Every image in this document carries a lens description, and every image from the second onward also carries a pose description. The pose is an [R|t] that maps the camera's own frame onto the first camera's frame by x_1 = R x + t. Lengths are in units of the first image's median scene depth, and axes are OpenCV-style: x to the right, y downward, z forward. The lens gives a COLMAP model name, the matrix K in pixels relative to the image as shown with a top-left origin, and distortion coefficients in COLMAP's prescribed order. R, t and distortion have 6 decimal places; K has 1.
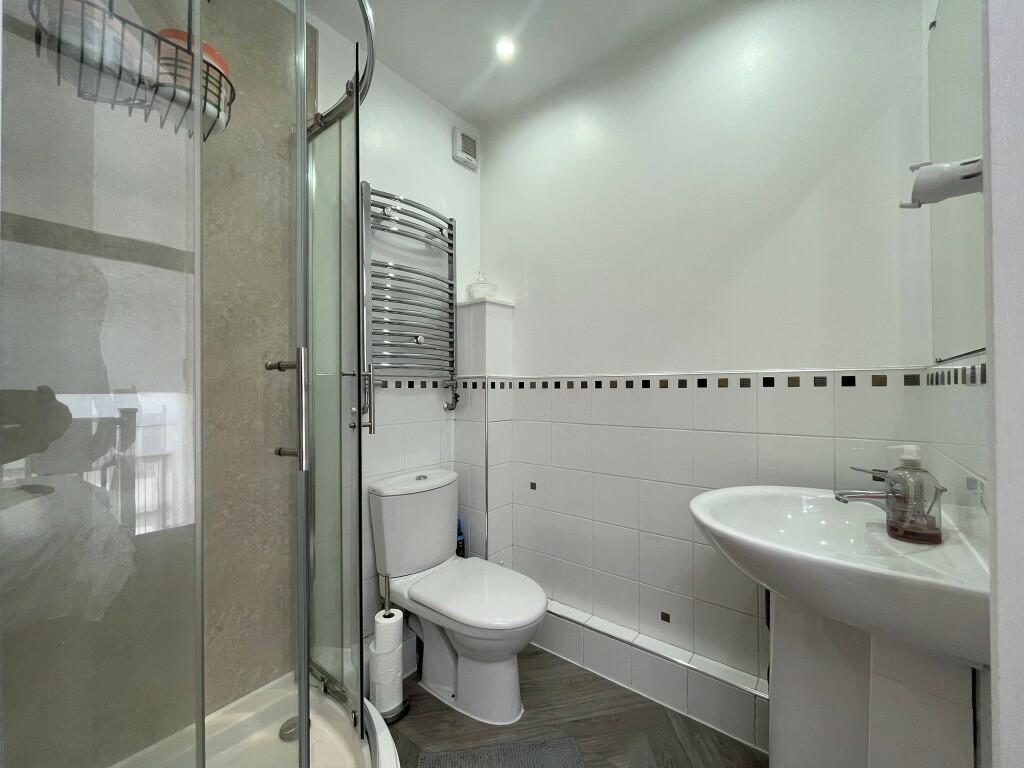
lens RADIAL K [[417.2, 0, 512.0], [0, 417.2, 384.0], [0, 0, 1]] dist [-0.000550, -0.000111]
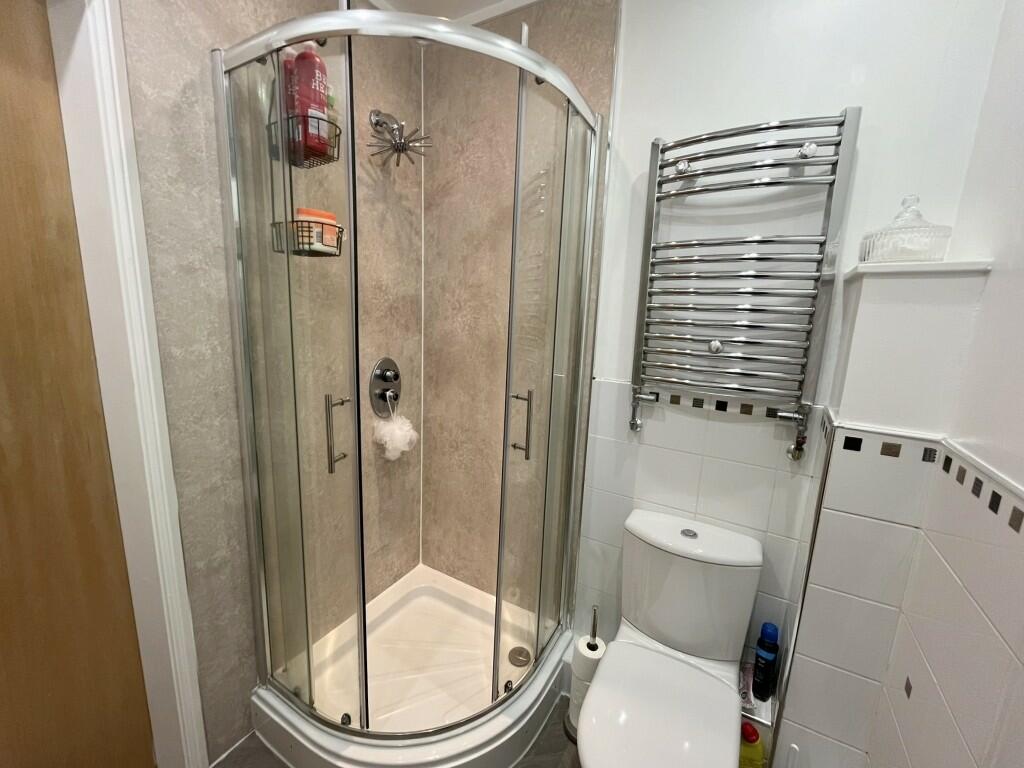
lens RADIAL K [[417.2, 0, 512.0], [0, 417.2, 384.0], [0, 0, 1]] dist [-0.000550, -0.000111]
pose [[0.146417, 0.184801, -0.971808, 0.374245], [-0.030248, 0.982772, 0.182328, -0.148704], [0.988760, 0.002699, 0.149484, 0.530345]]
